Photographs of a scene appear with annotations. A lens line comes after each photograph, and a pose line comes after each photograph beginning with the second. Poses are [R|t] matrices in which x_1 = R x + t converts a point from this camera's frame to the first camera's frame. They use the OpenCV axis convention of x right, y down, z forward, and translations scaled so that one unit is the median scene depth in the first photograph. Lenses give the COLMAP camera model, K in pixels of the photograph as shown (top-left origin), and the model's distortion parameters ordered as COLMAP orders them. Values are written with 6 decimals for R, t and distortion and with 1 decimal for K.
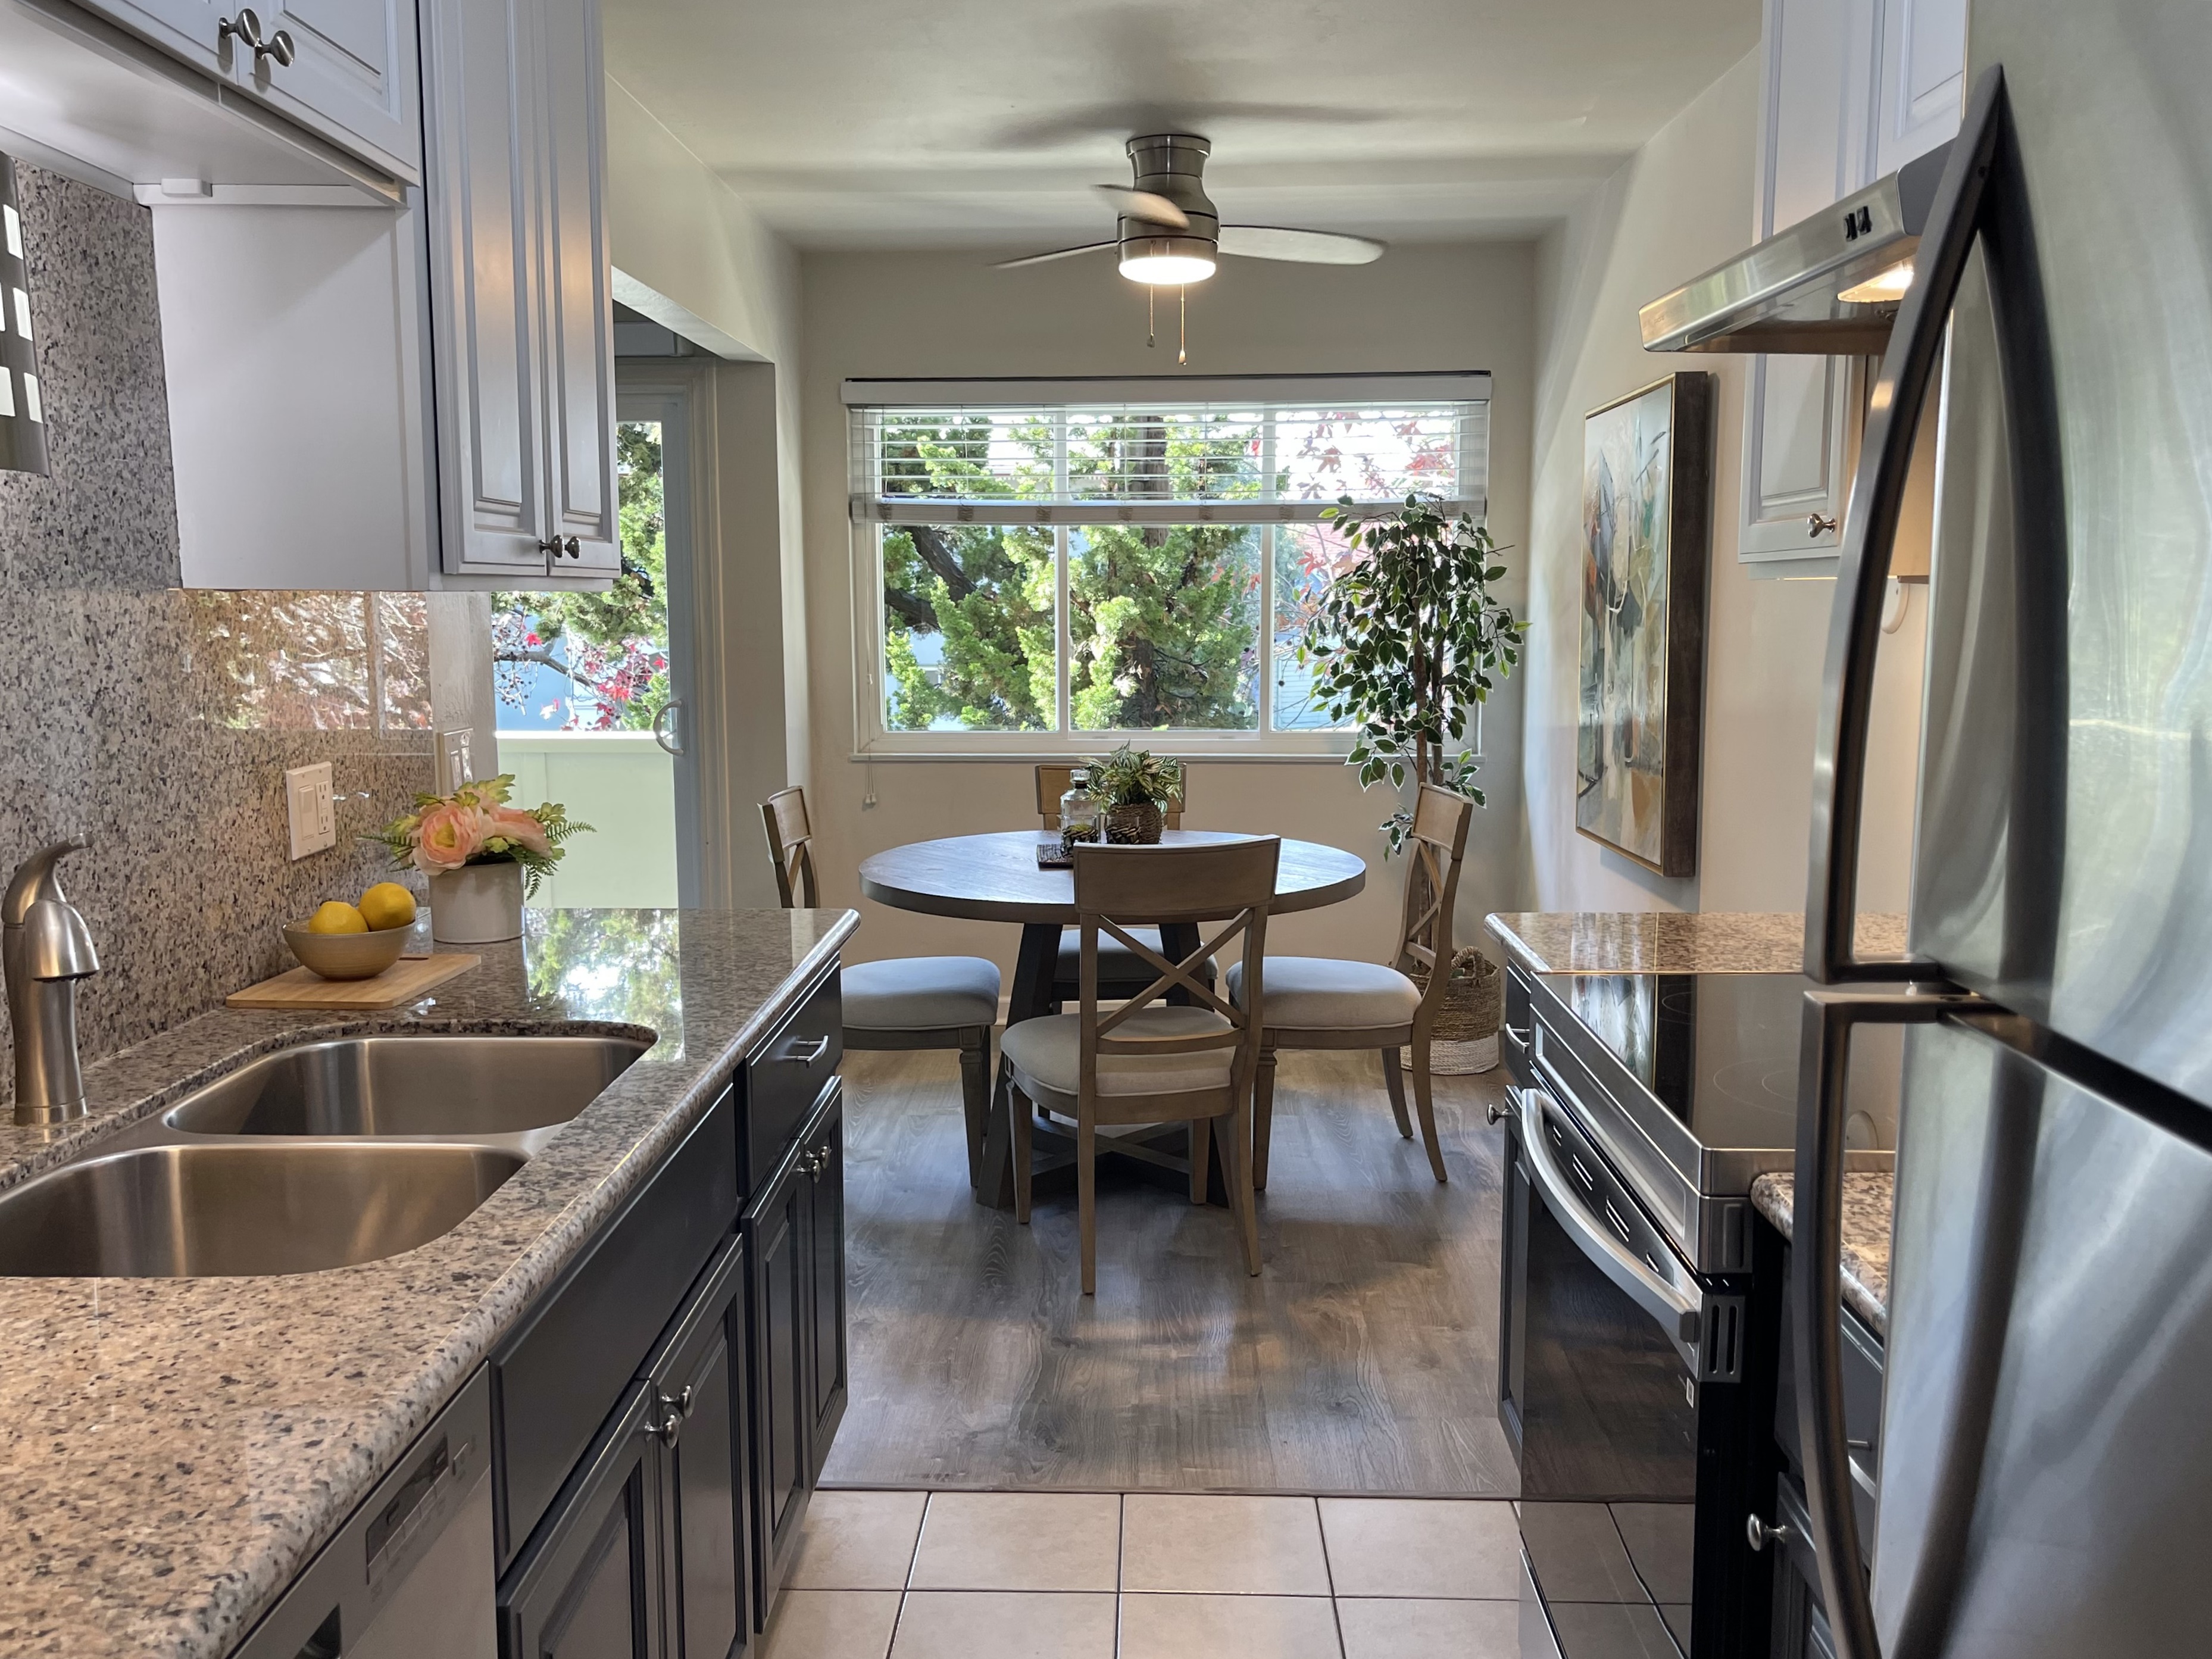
lens RADIAL K [[1701.0, 0, 1096.6], [0, 1701.0, 839.3], [0, 0, 1]] dist [0.059186, -0.074918]
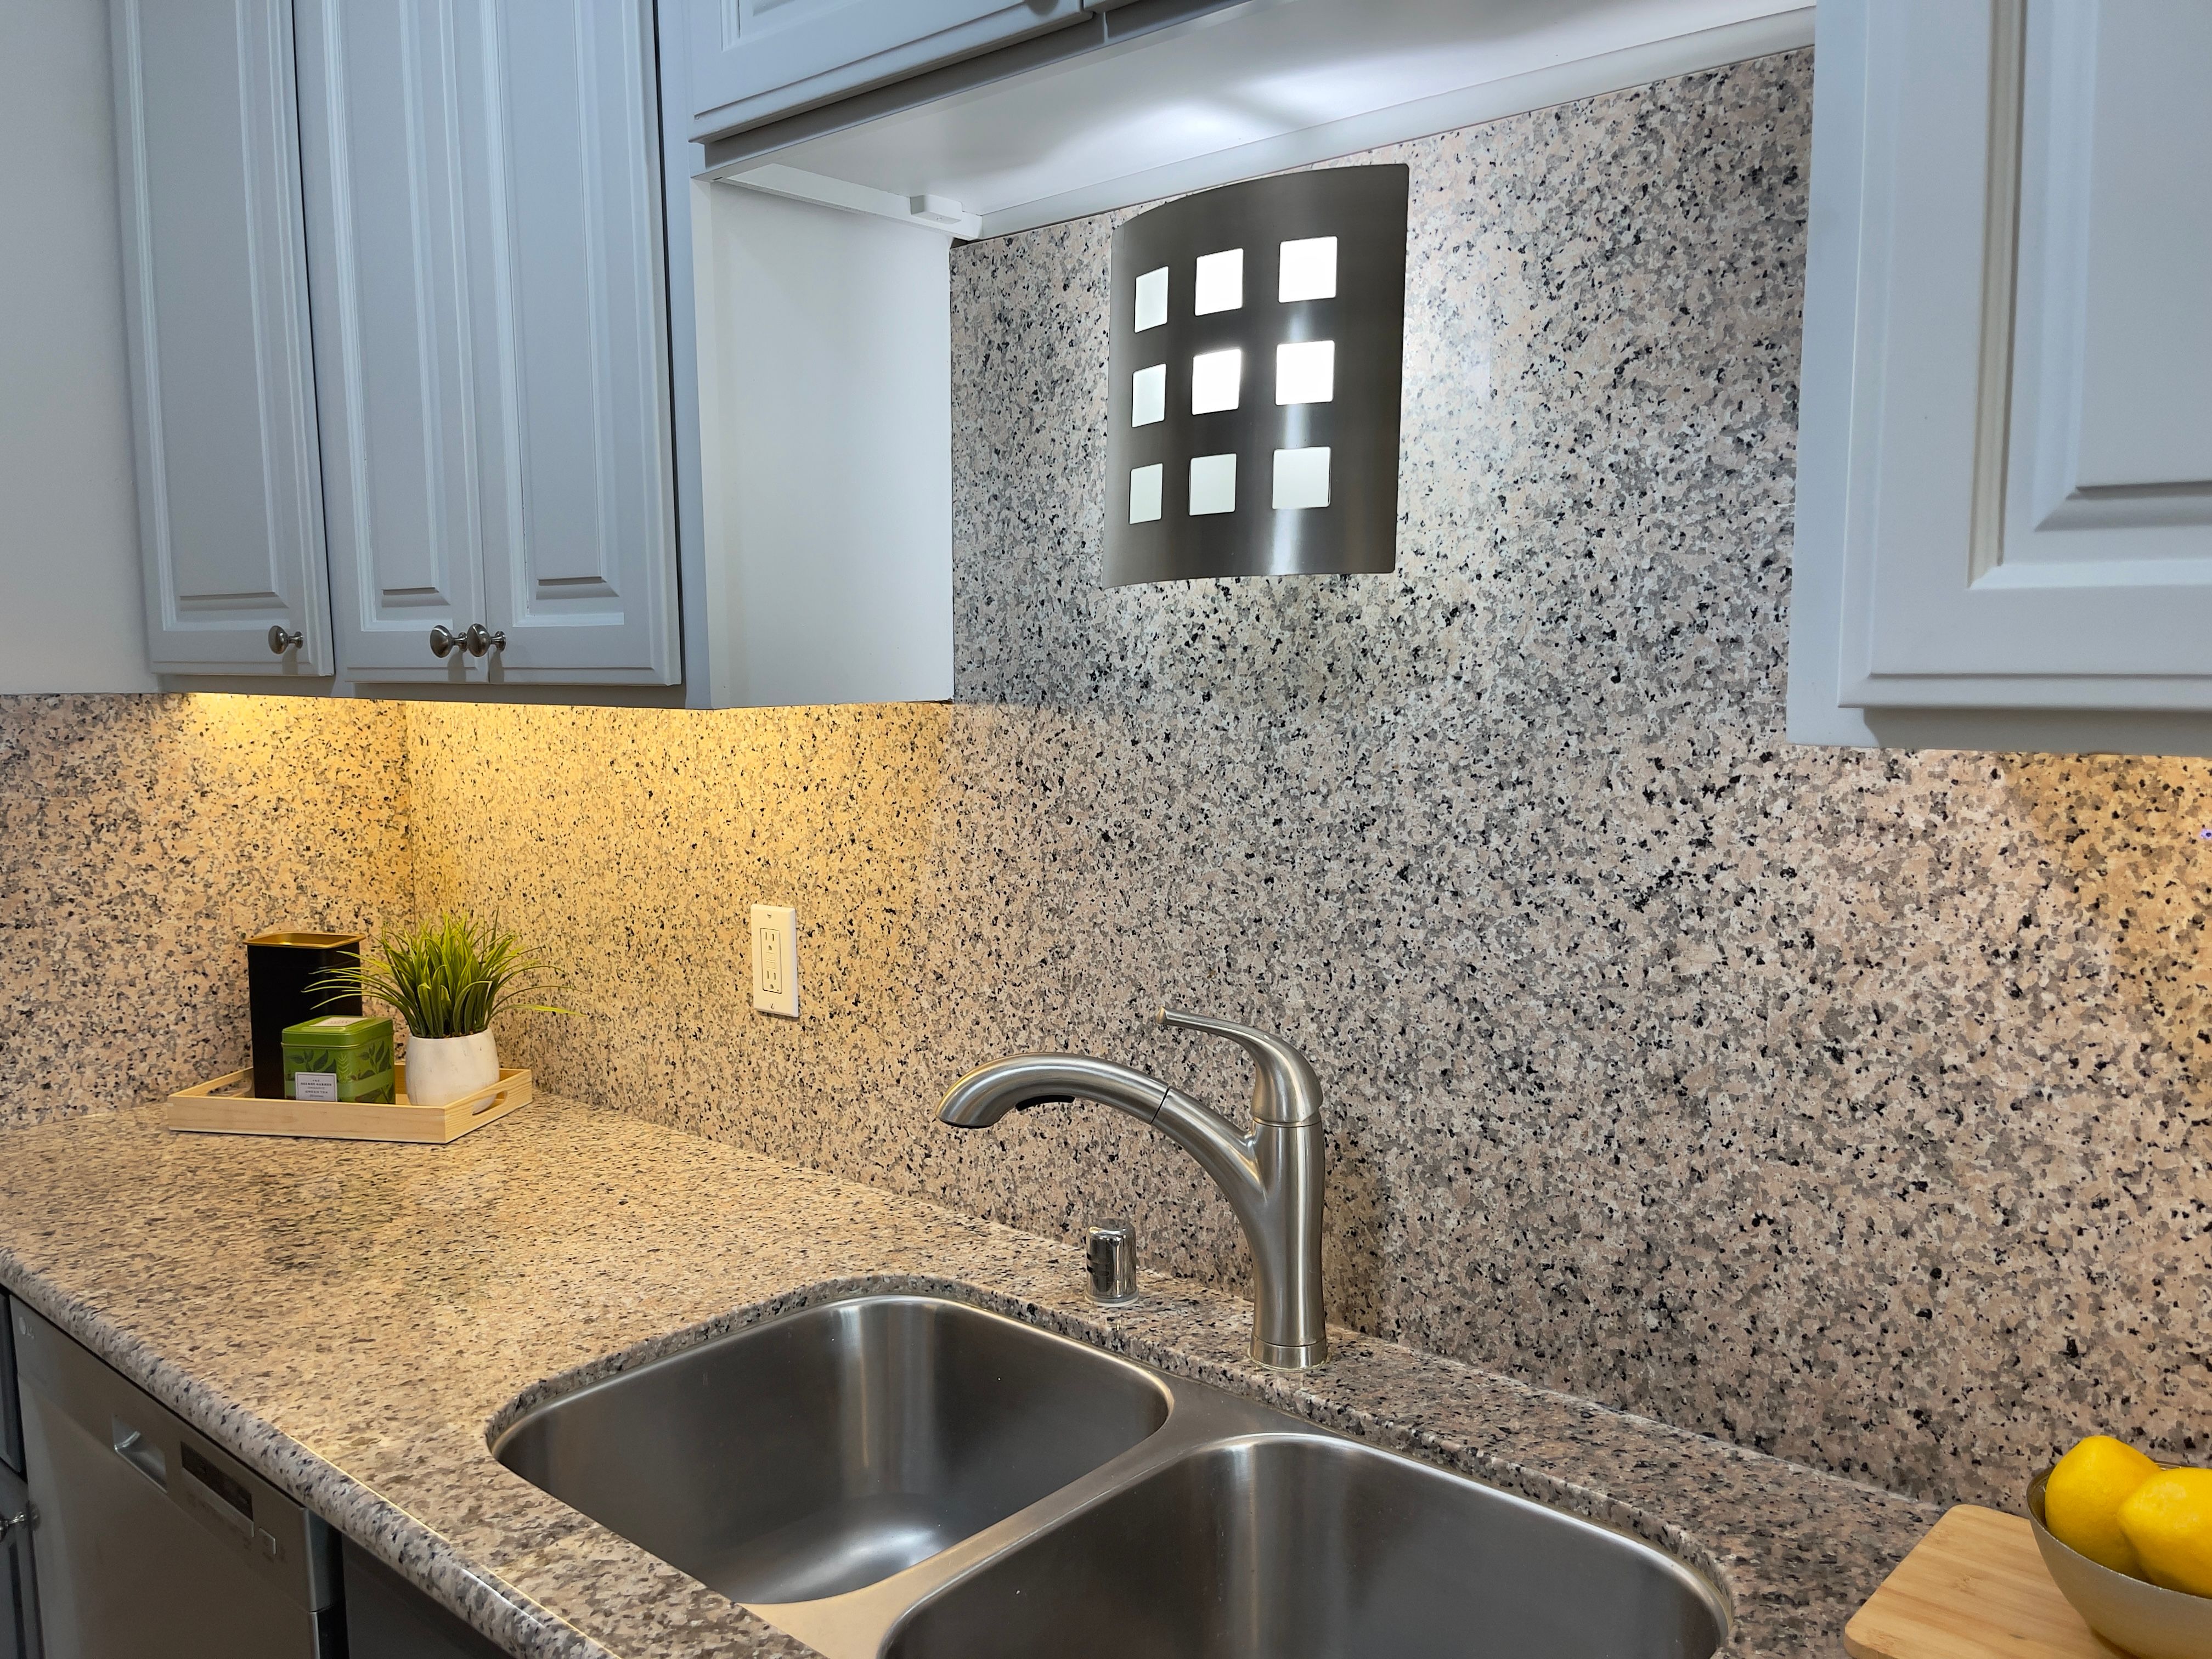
lens RADIAL K [[1701.0, 0, 1096.6], [0, 1701.0, 839.3], [0, 0, 1]] dist [0.059186, -0.074918]
pose [[-0.641585, 0.087111, -0.762089, 0.049290], [-0.102785, 0.974807, 0.197957, -0.215369], [0.760134, 0.205338, -0.616468, 1.295121]]
